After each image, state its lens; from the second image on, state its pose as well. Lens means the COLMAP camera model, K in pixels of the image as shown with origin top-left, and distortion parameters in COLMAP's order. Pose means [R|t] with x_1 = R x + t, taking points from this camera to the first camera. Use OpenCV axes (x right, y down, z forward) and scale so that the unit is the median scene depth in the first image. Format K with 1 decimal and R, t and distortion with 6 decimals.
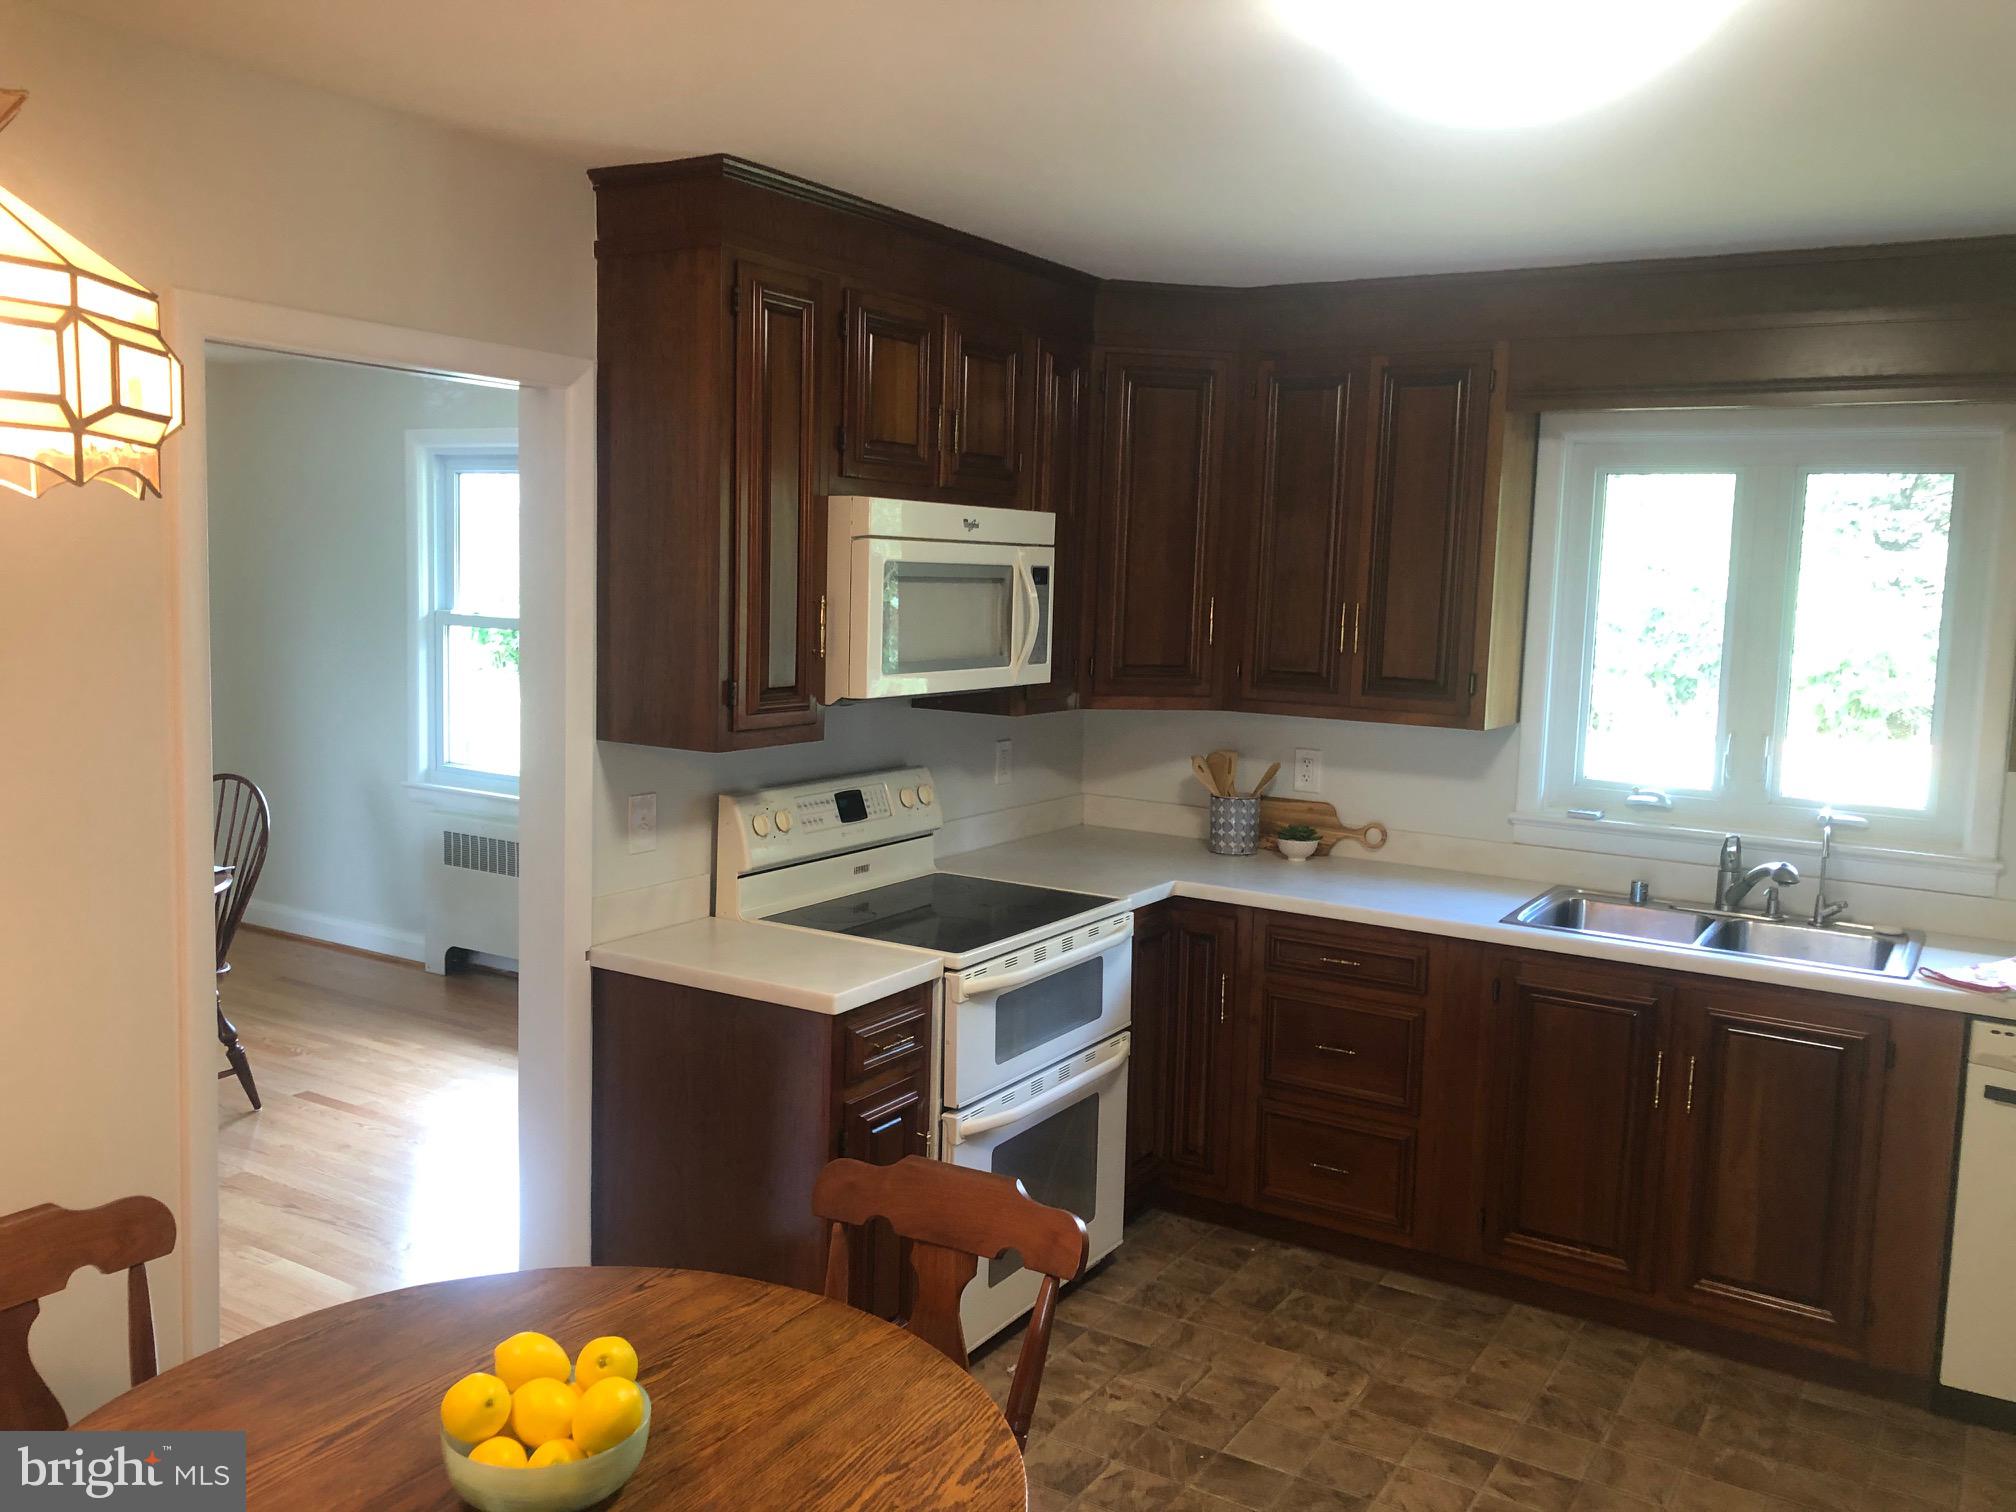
lens RADIAL K [[1641.7, 0, 1012.8], [0, 1641.7, 723.1], [0, 0, 1]] dist [0.023966, 0.003364]
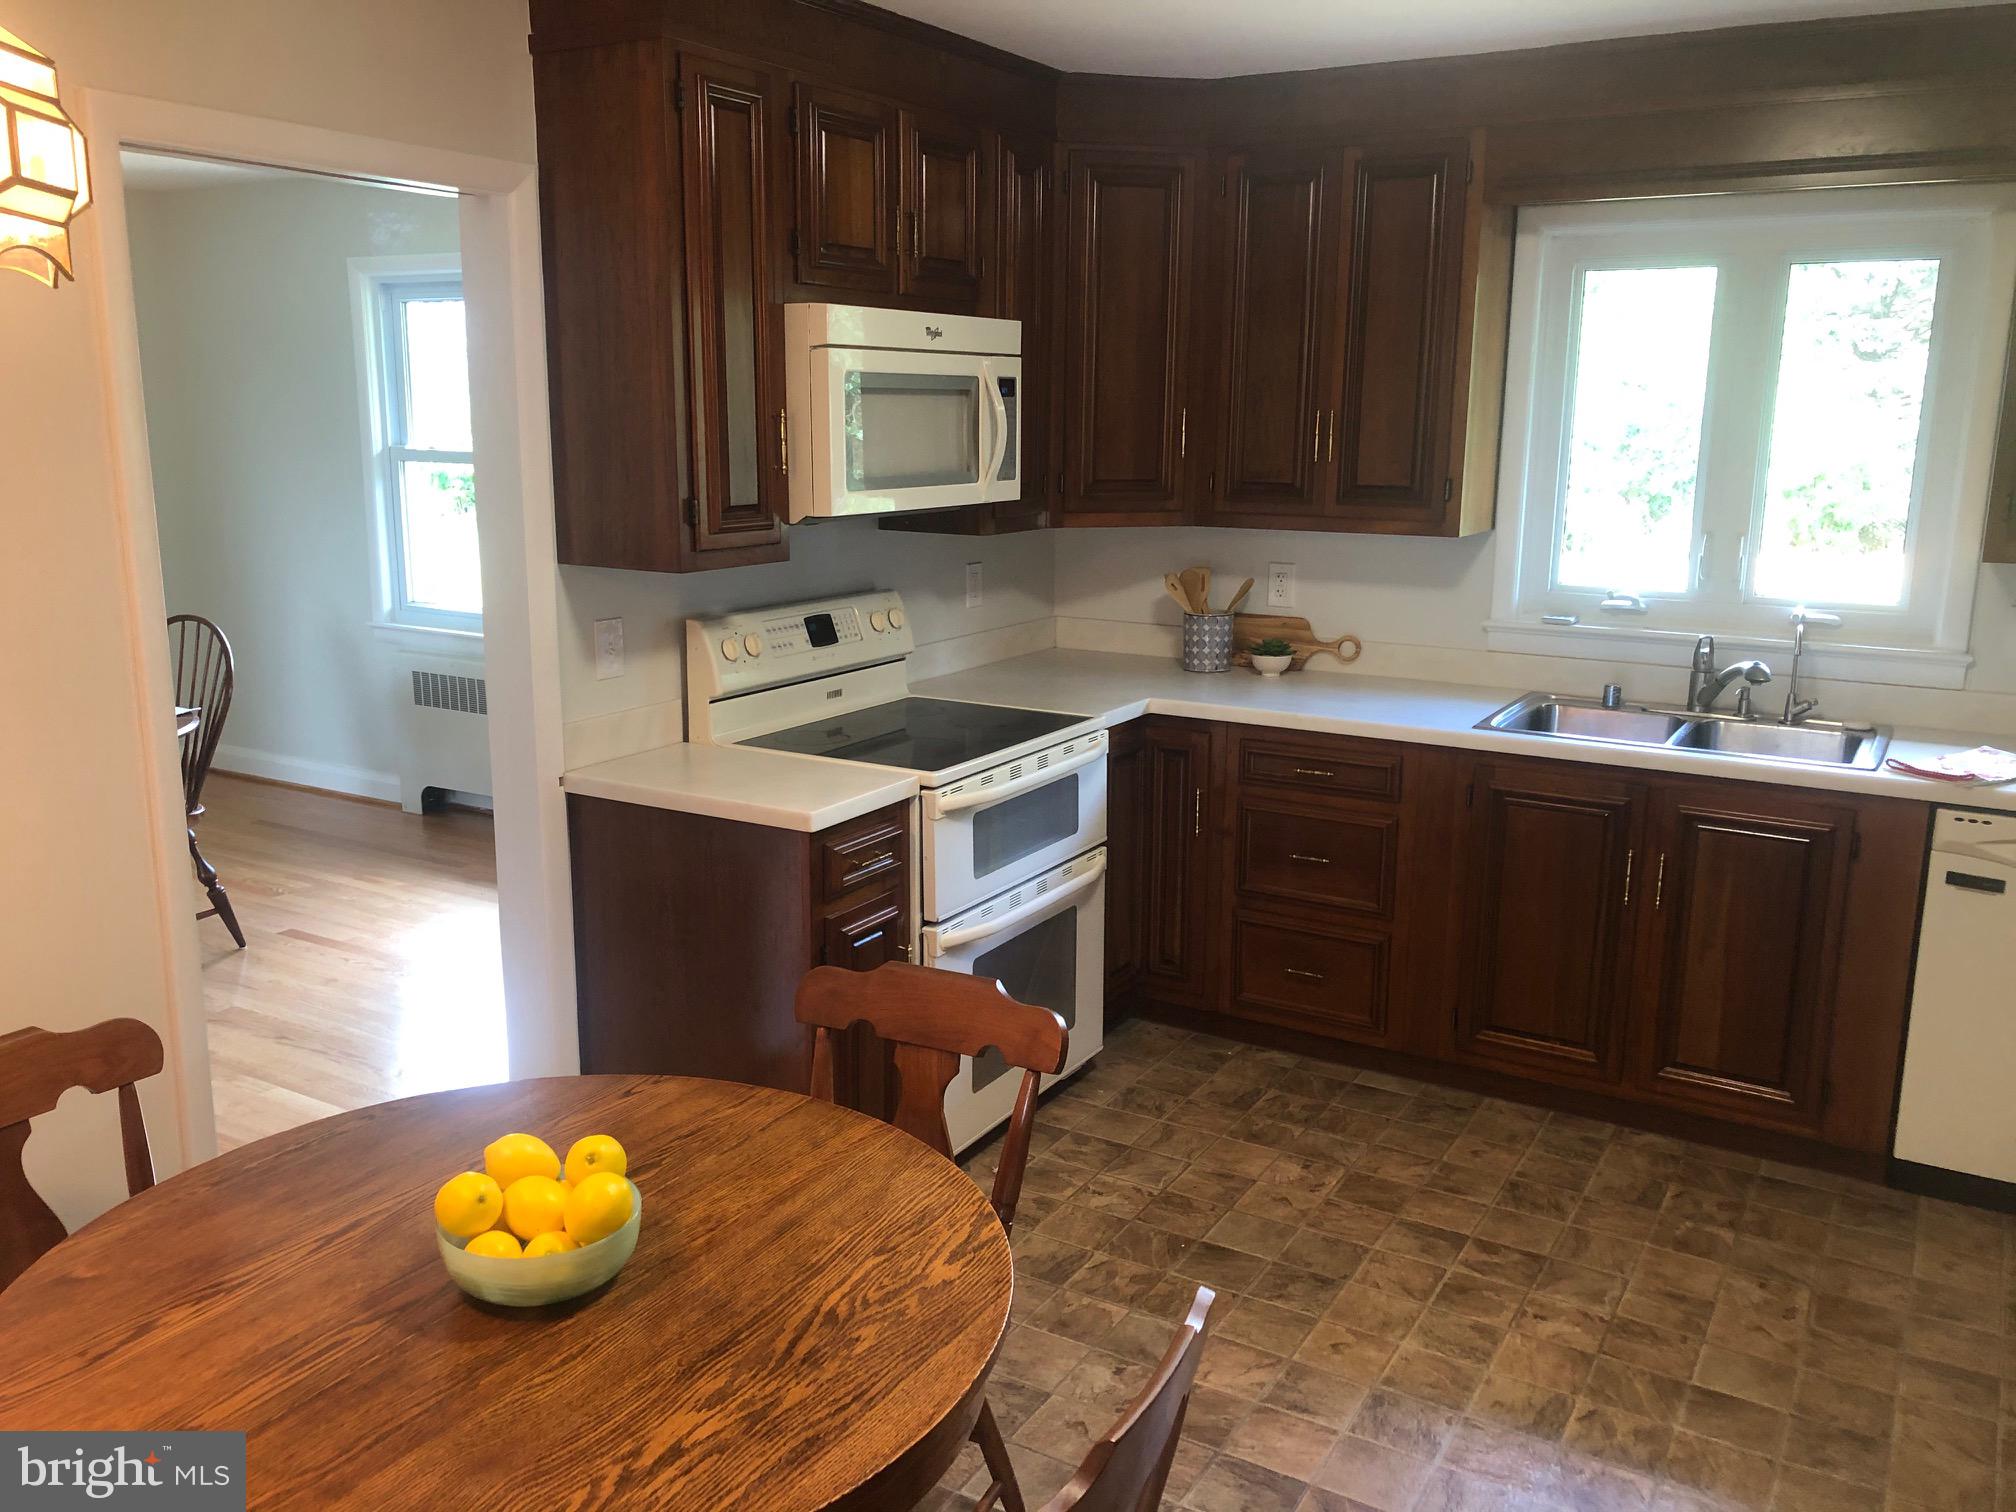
lens RADIAL K [[1644.2, 0, 1009.5], [0, 1644.2, 732.6], [0, 0, 1]] dist [0.025090, -0.008678]
pose [[0.999610, -0.025063, 0.012309, 0.001250], [0.023646, 0.994271, 0.104245, 0.012451], [-0.014851, -0.103913, 0.994476, 0.006500]]
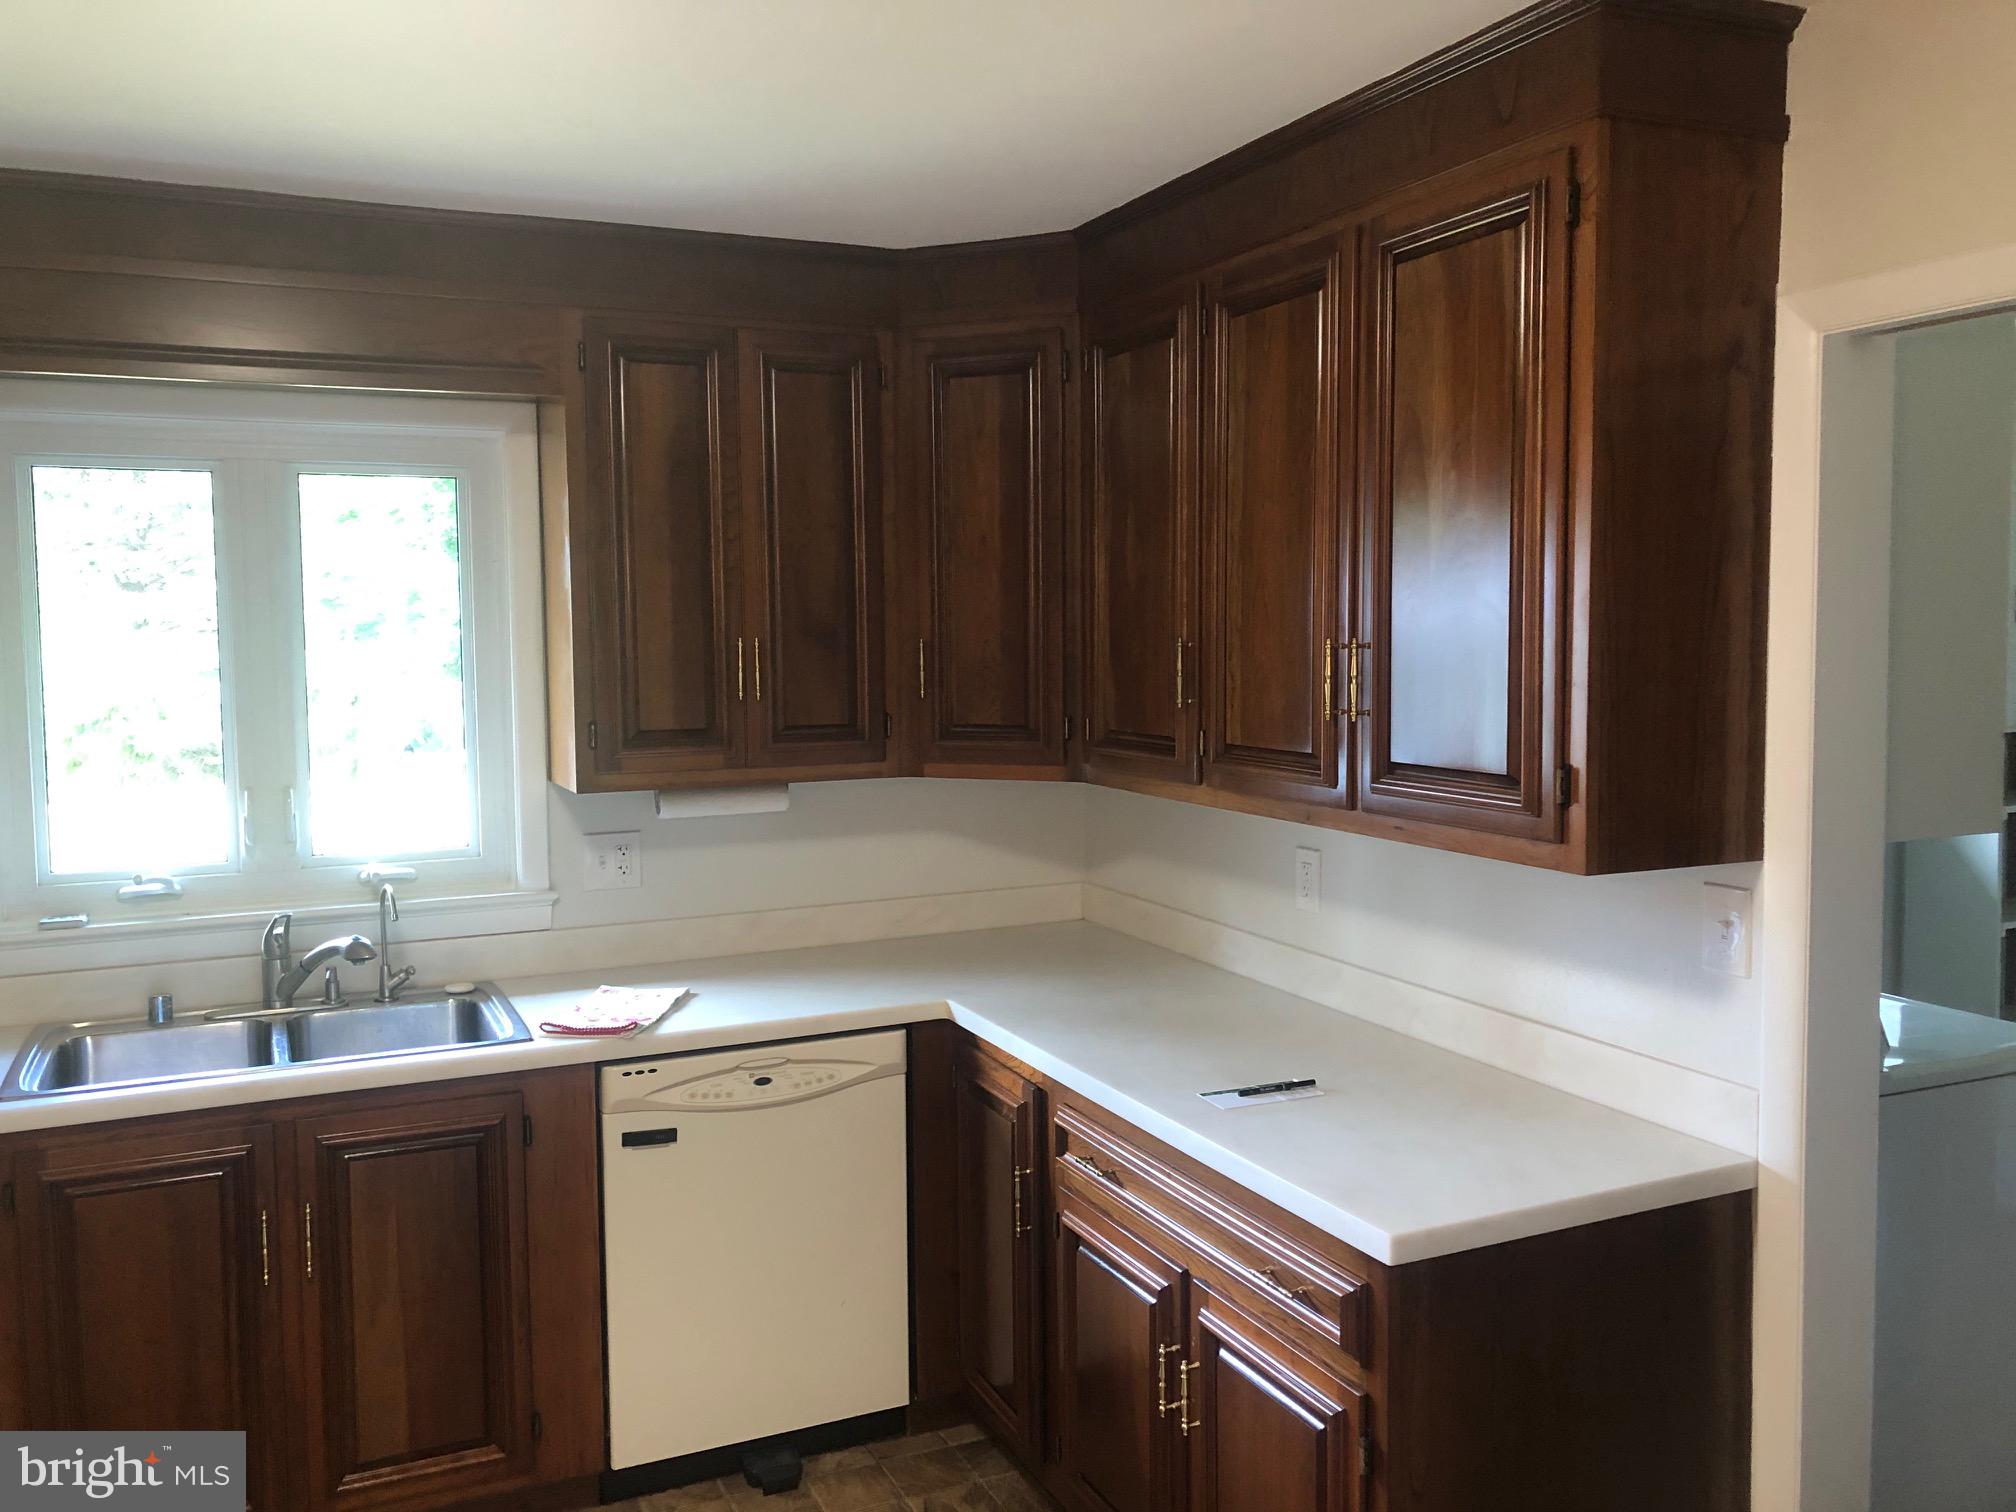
lens RADIAL K [[1644.2, 0, 1009.5], [0, 1644.2, 732.6], [0, 0, 1]] dist [0.025090, -0.008678]
pose [[0.553094, -0.090072, 0.828236, -0.031462], [0.107127, 0.993575, 0.036513, -0.012525], [-0.826203, 0.068531, 0.559189, 0.253973]]
